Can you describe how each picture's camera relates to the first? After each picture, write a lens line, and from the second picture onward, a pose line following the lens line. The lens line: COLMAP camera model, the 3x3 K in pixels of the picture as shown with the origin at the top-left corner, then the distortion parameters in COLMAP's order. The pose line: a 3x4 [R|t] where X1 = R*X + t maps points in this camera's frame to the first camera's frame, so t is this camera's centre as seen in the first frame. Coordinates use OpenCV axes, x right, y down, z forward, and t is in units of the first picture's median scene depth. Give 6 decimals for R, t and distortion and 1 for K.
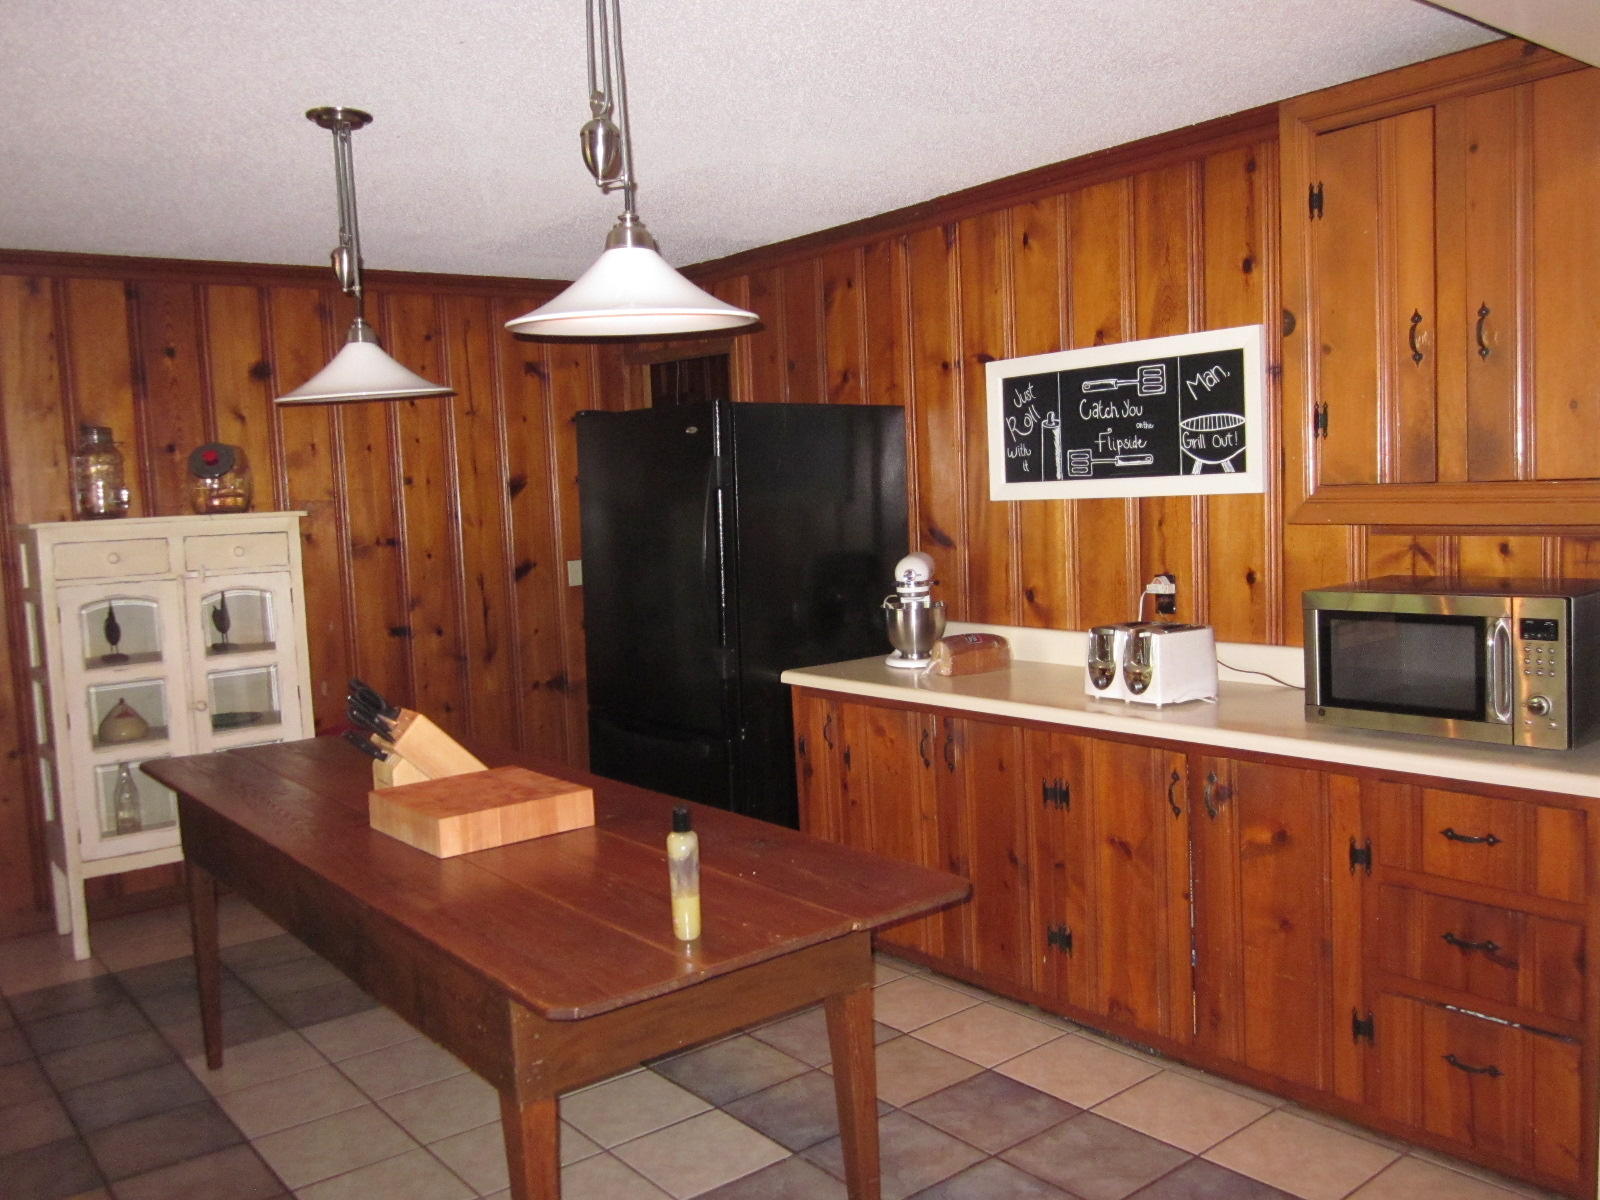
lens RADIAL K [[1340.6, 0, 800.0], [0, 1340.6, 600.0], [0, 0, 1]] dist [-0.061008, 0.057574]
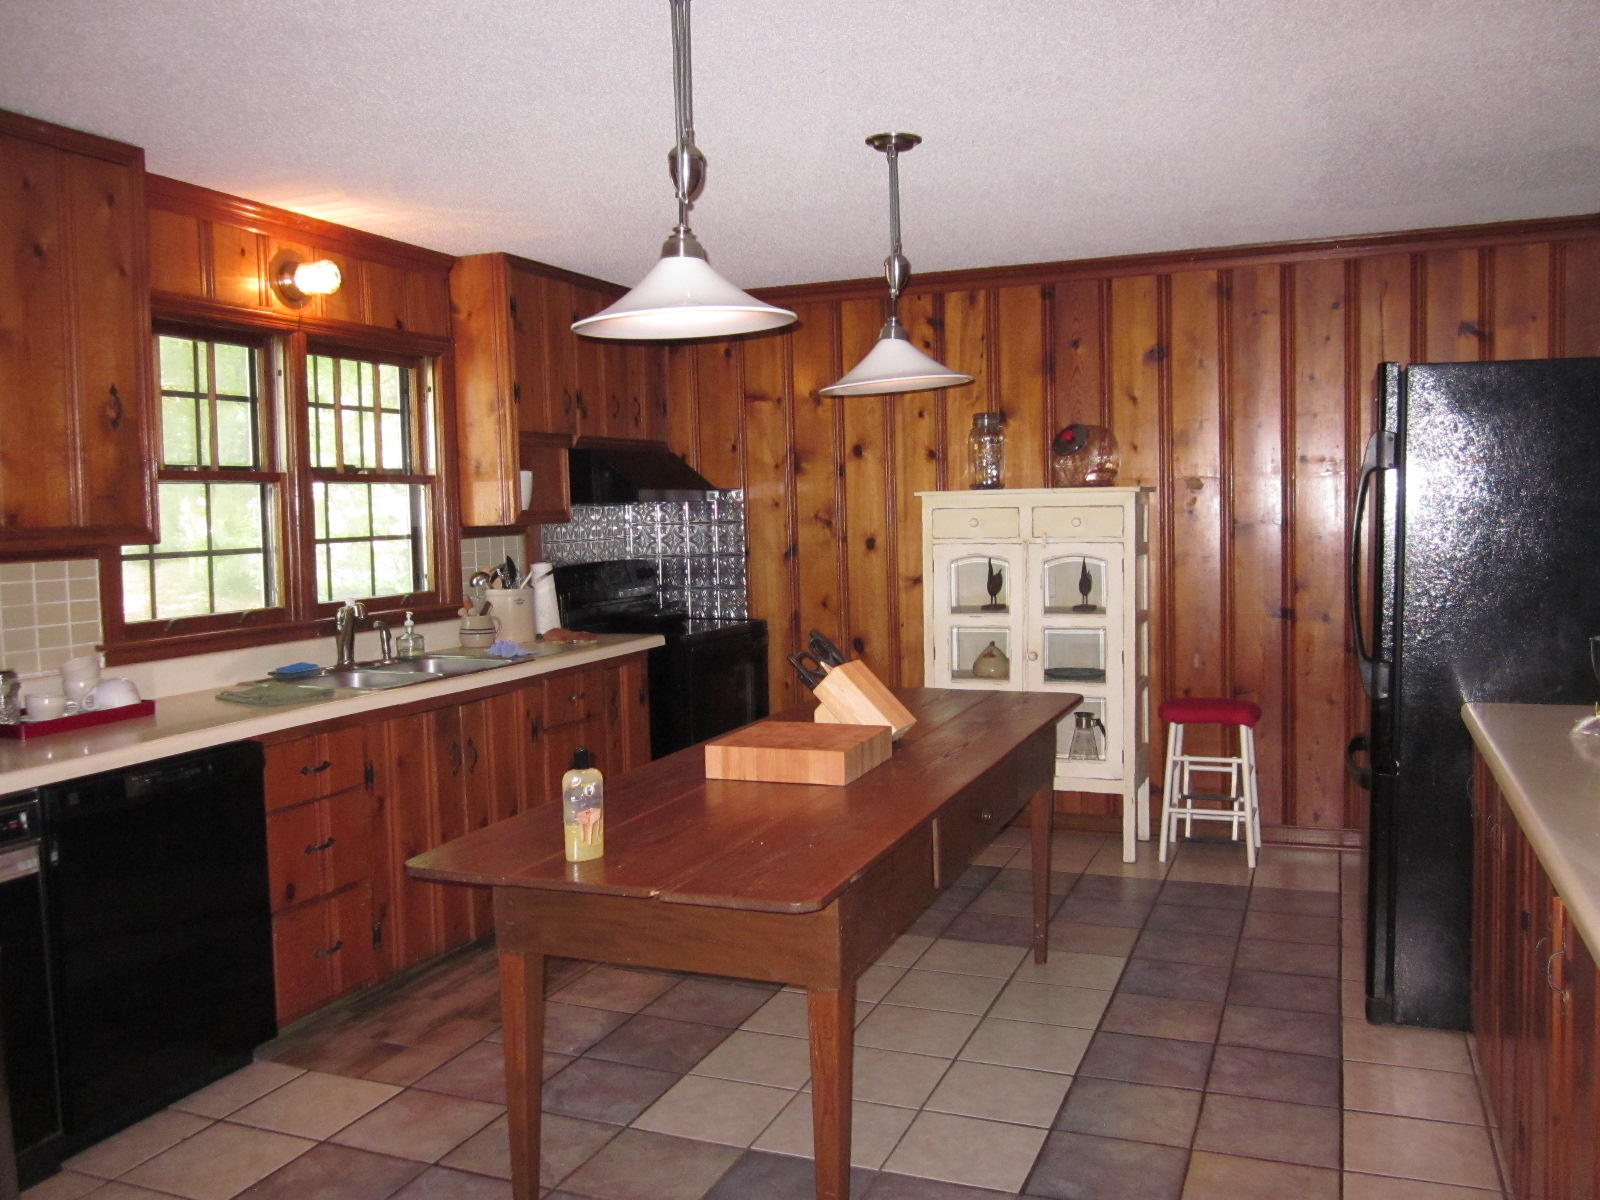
lens RADIAL K [[1340.6, 0, 800.0], [0, 1340.6, 600.0], [0, 0, 1]] dist [-0.061008, 0.057574]
pose [[0.492551, 0.091934, -0.865414, 0.456226], [-0.072147, 0.995295, 0.064669, -0.028963], [0.867288, 0.030584, 0.496866, 0.265617]]
